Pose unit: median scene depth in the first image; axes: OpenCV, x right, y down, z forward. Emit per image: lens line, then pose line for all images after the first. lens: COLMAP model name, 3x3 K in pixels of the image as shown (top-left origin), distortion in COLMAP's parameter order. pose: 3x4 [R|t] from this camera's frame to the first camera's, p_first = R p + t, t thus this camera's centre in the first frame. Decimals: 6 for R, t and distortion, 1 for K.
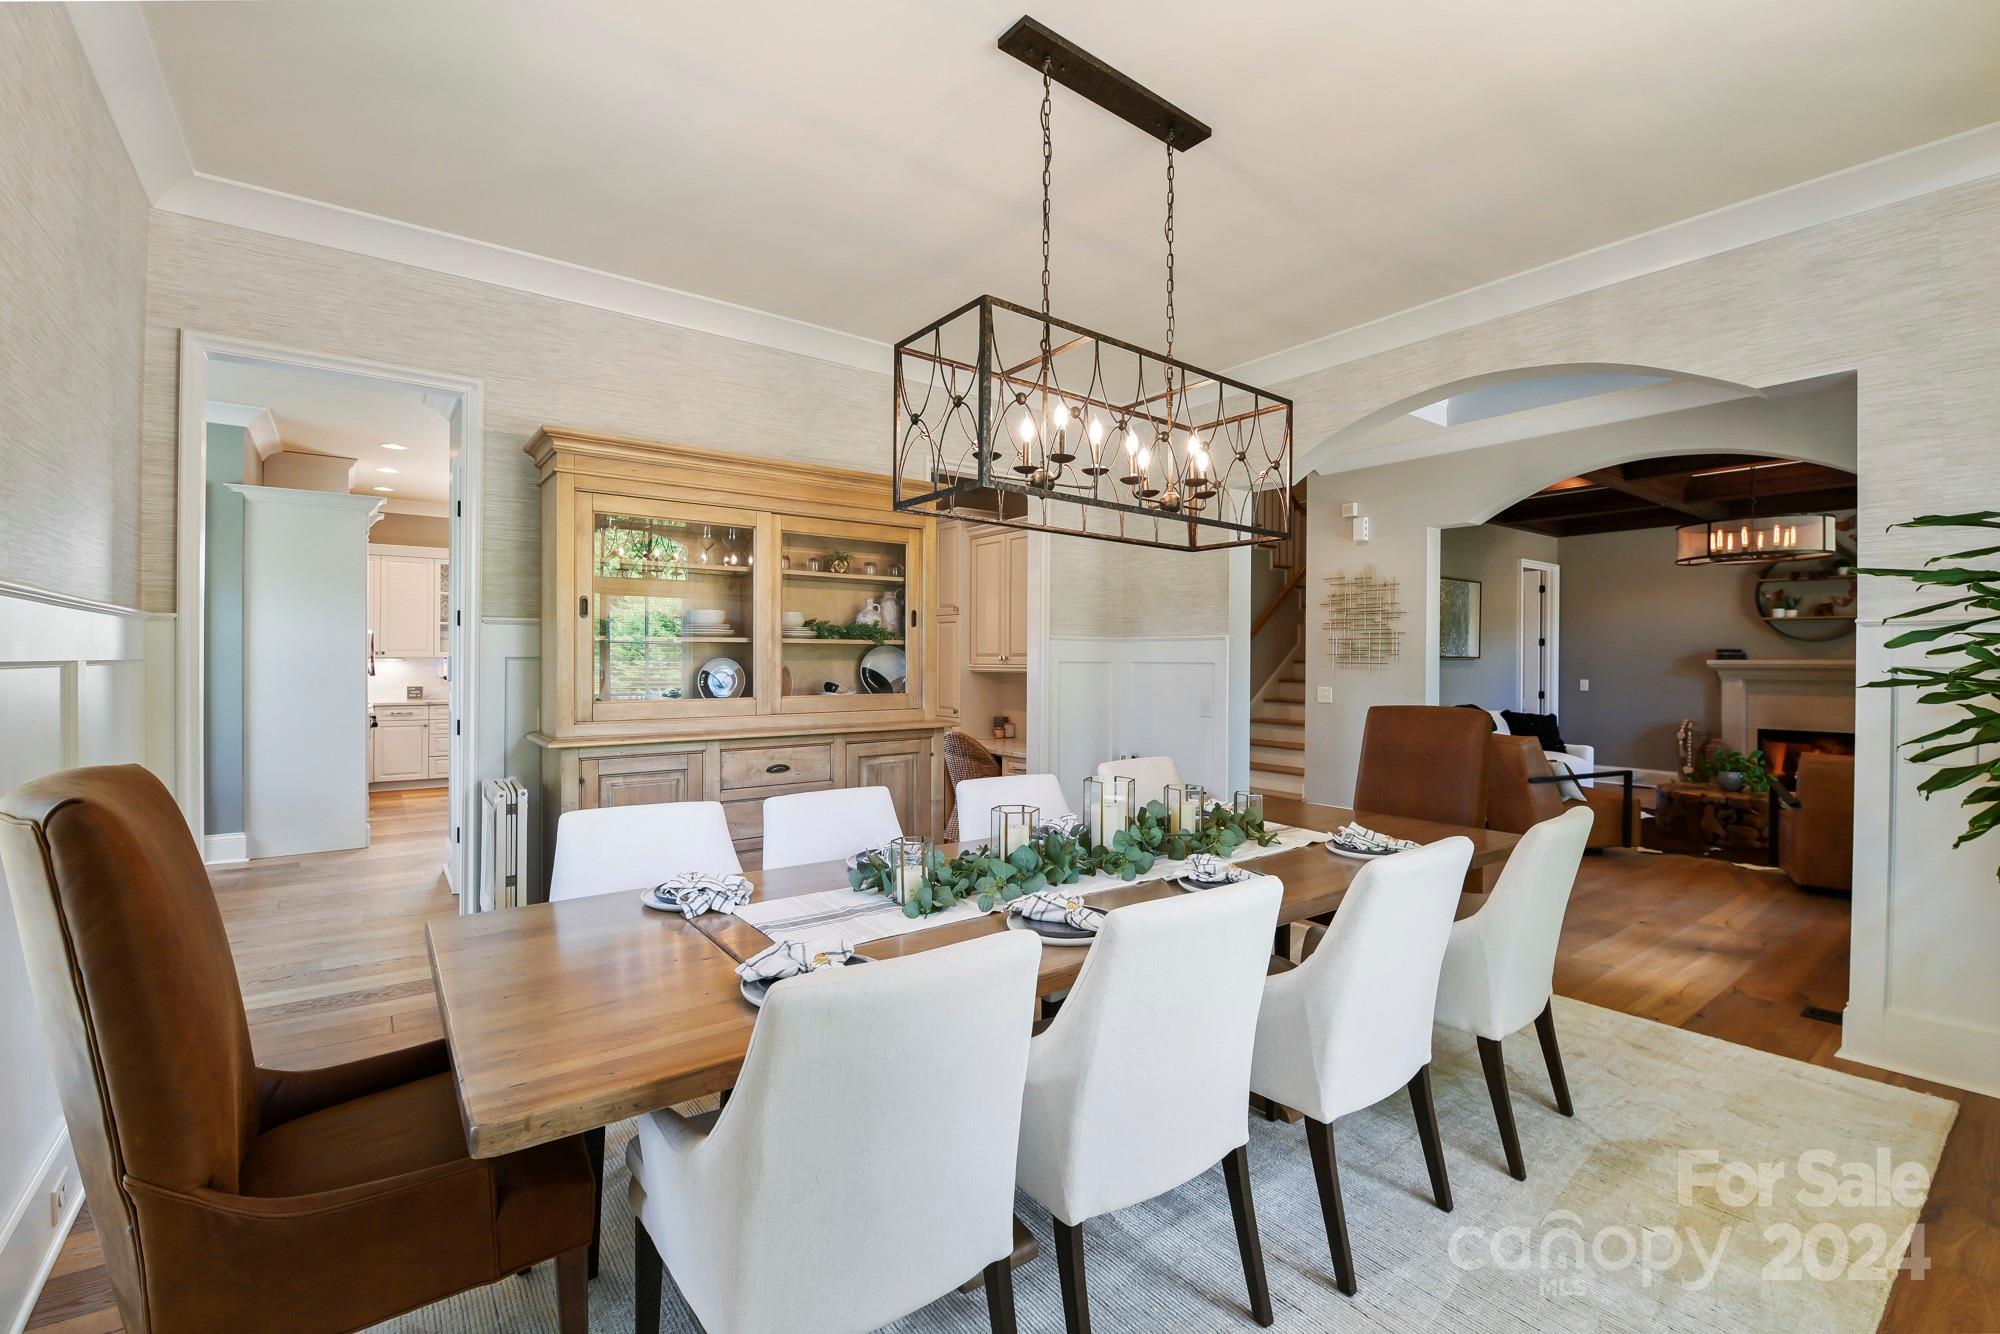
lens RADIAL K [[866.3, 0, 1010.3], [0, 866.3, 667.5], [0, 0, 1]] dist [0.001597, -0.011344]
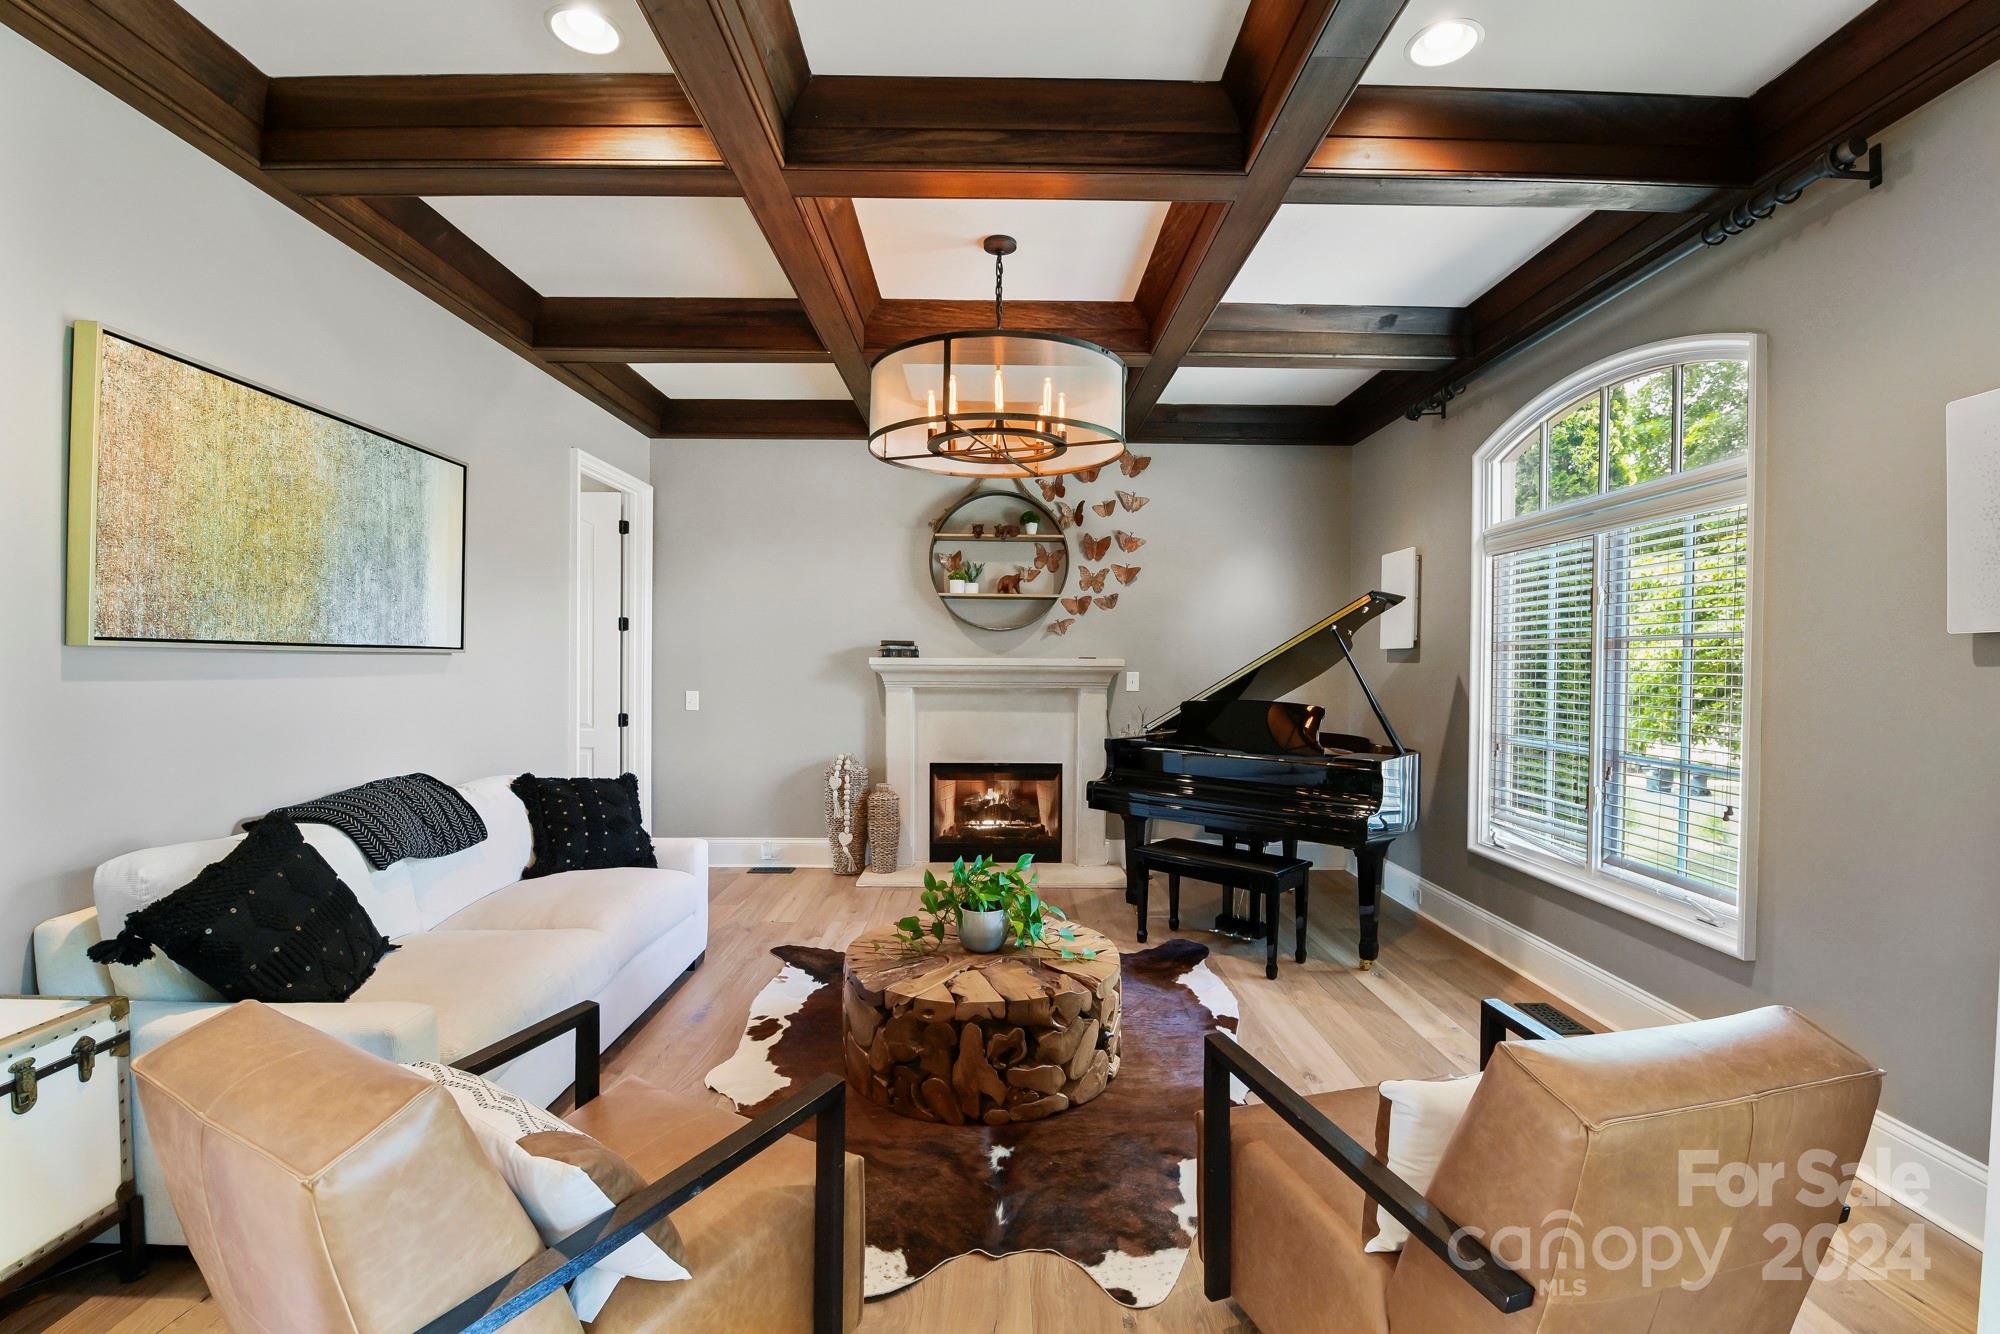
lens RADIAL K [[866.3, 0, 1010.3], [0, 866.3, 667.5], [0, 0, 1]] dist [0.001597, -0.011344]
pose [[0.595468, -0.003619, 0.803371, 0.377993], [0.001345, 0.999993, 0.003507, -0.003973], [-0.803378, -0.001007, 0.595468, 0.563816]]
